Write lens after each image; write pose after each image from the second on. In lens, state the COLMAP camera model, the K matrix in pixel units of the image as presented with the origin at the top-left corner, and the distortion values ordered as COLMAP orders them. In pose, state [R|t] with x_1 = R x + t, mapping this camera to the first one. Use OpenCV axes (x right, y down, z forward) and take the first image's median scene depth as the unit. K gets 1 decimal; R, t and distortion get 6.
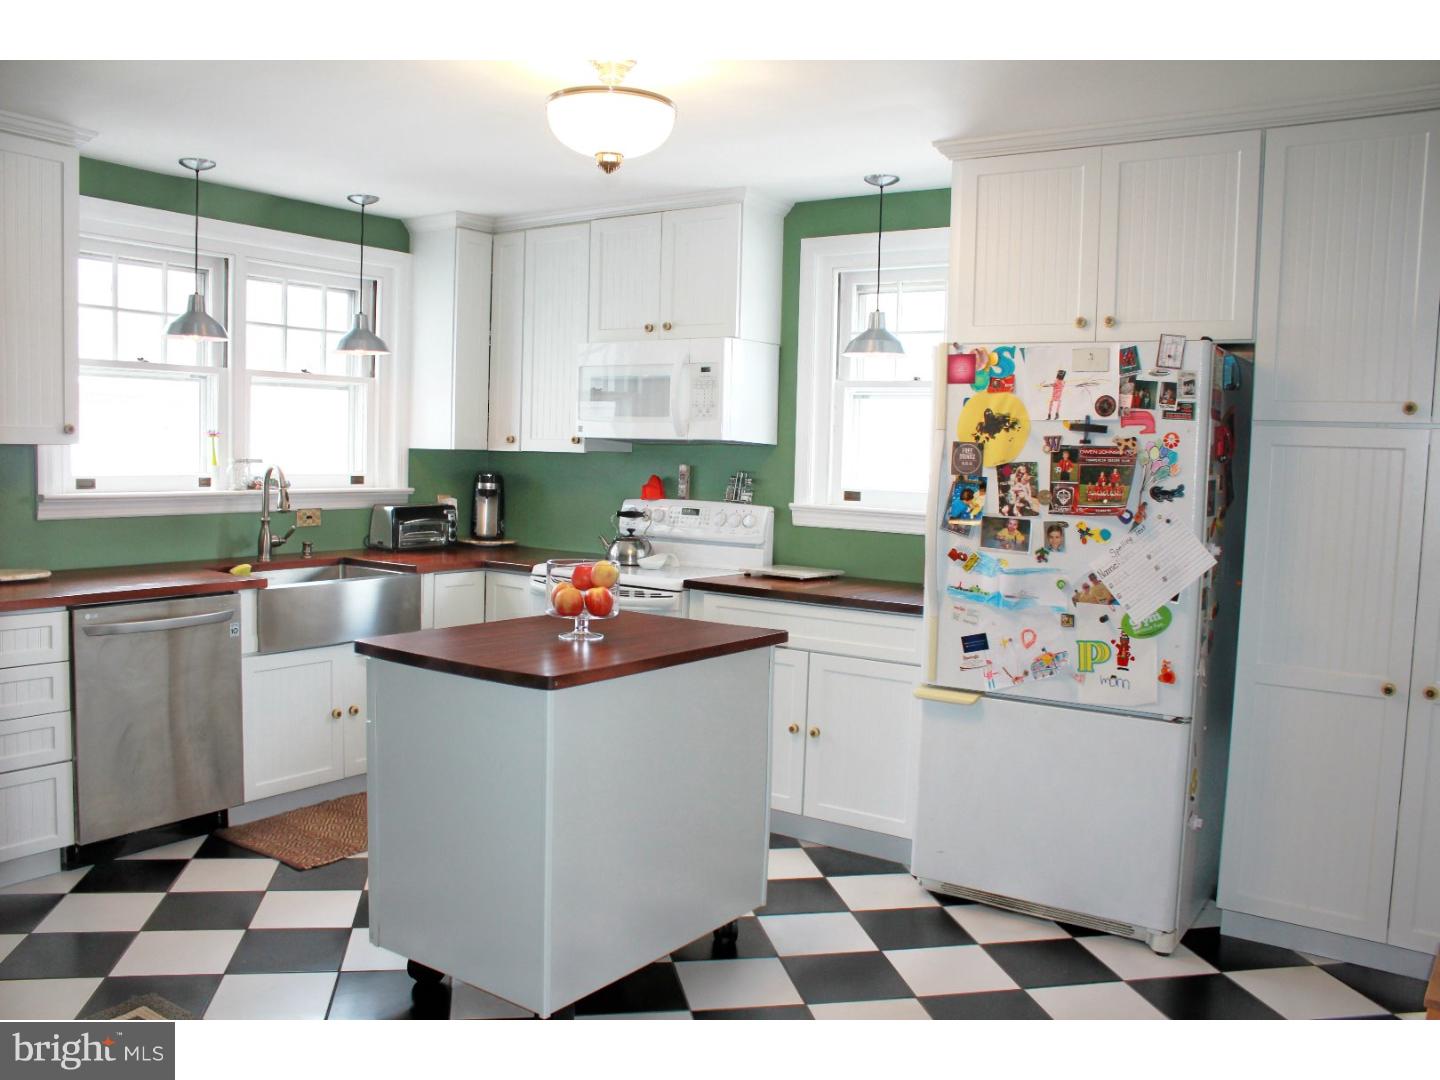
lens RADIAL K [[1240.1, 0, 681.2], [0, 1240.1, 540.3], [0, 0, 1]] dist [-0.130152, 0.119561]
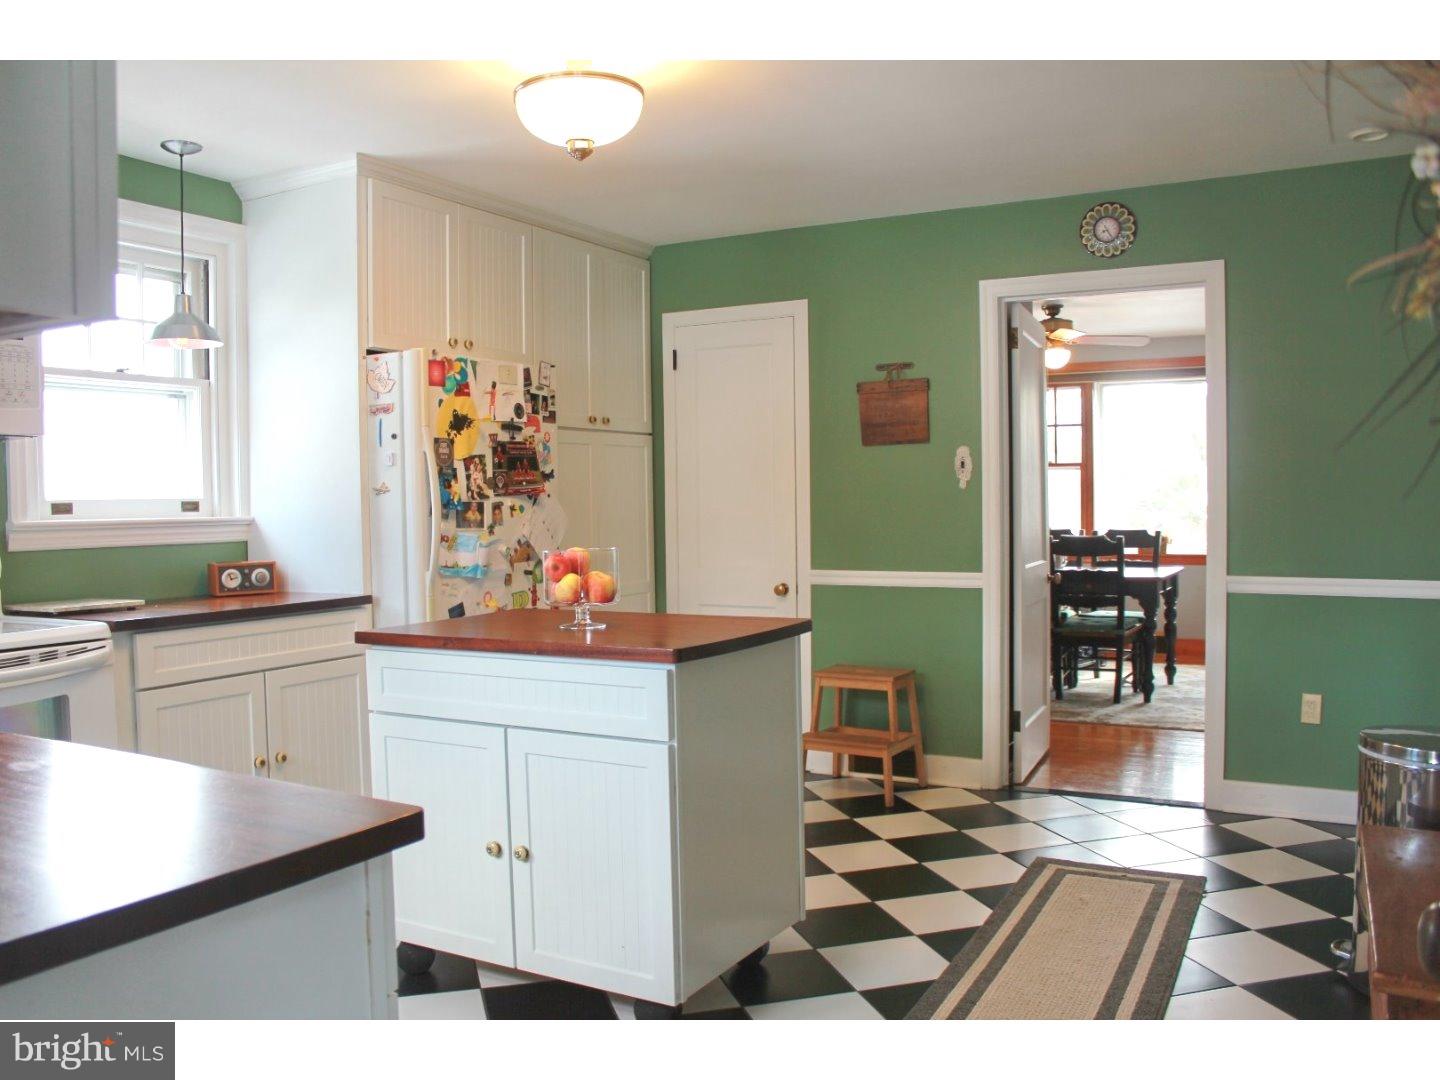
lens RADIAL K [[1240.1, 0, 681.2], [0, 1240.1, 540.3], [0, 0, 1]] dist [-0.130152, 0.119561]
pose [[-0.101697, -0.059464, 0.993037, -0.923366], [0.090897, 0.993481, 0.068799, -0.043796], [-0.990654, 0.097260, -0.095629, 0.893655]]
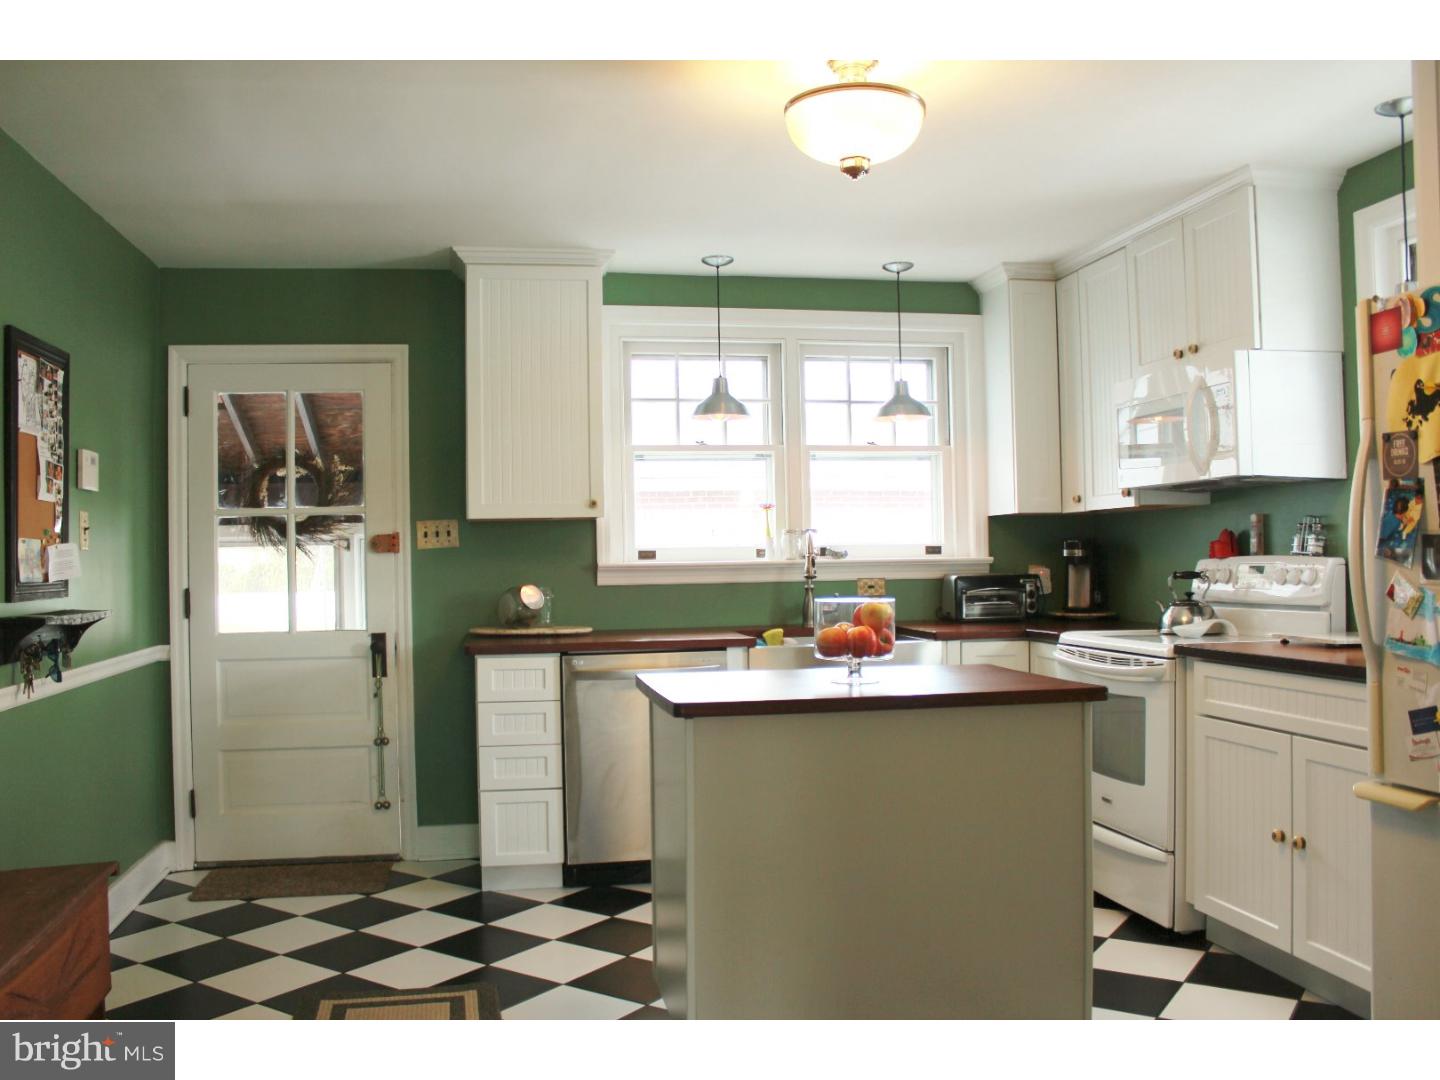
lens RADIAL K [[1240.1, 0, 681.2], [0, 1240.1, 540.3], [0, 0, 1]] dist [-0.130152, 0.119561]
pose [[0.719534, -0.047461, -0.692834, 0.407112], [-0.019217, 0.995919, -0.088181, 0.050217], [0.694192, 0.076763, 0.715685, 0.227874]]
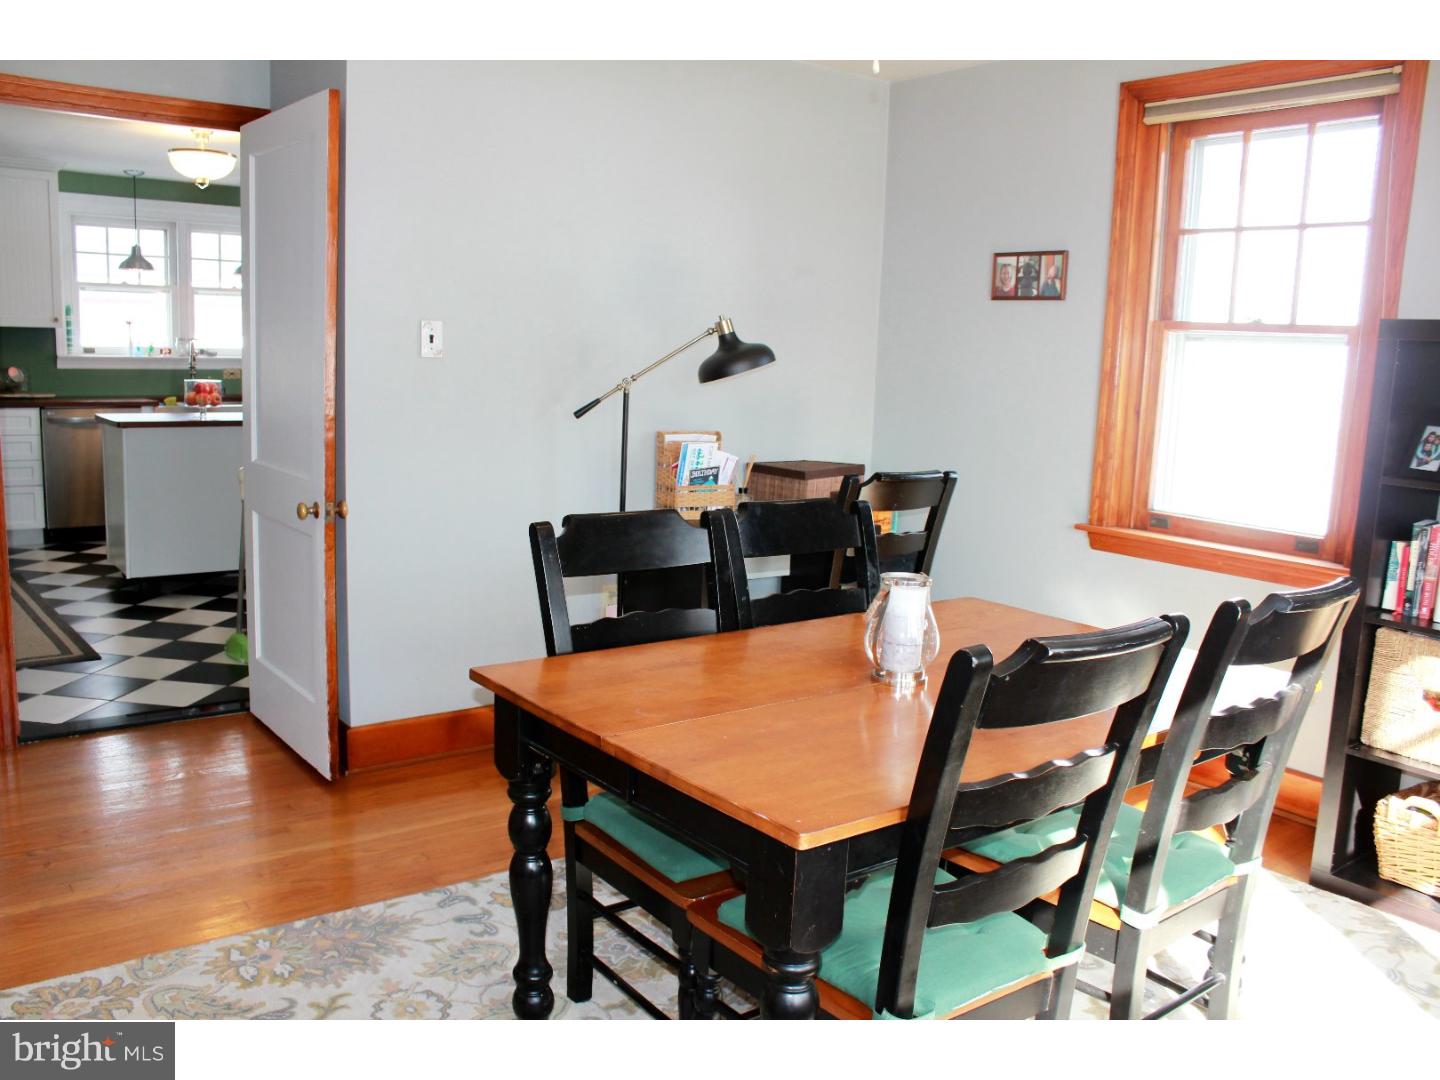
lens RADIAL K [[1240.1, 0, 681.2], [0, 1240.1, 540.3], [0, 0, 1]] dist [-0.130152, 0.119561]
pose [[0.949897, 0.050280, -0.308491, 1.148614], [-0.029604, 0.997012, 0.071344, 0.101422], [0.311157, -0.058637, 0.948548, -0.587024]]
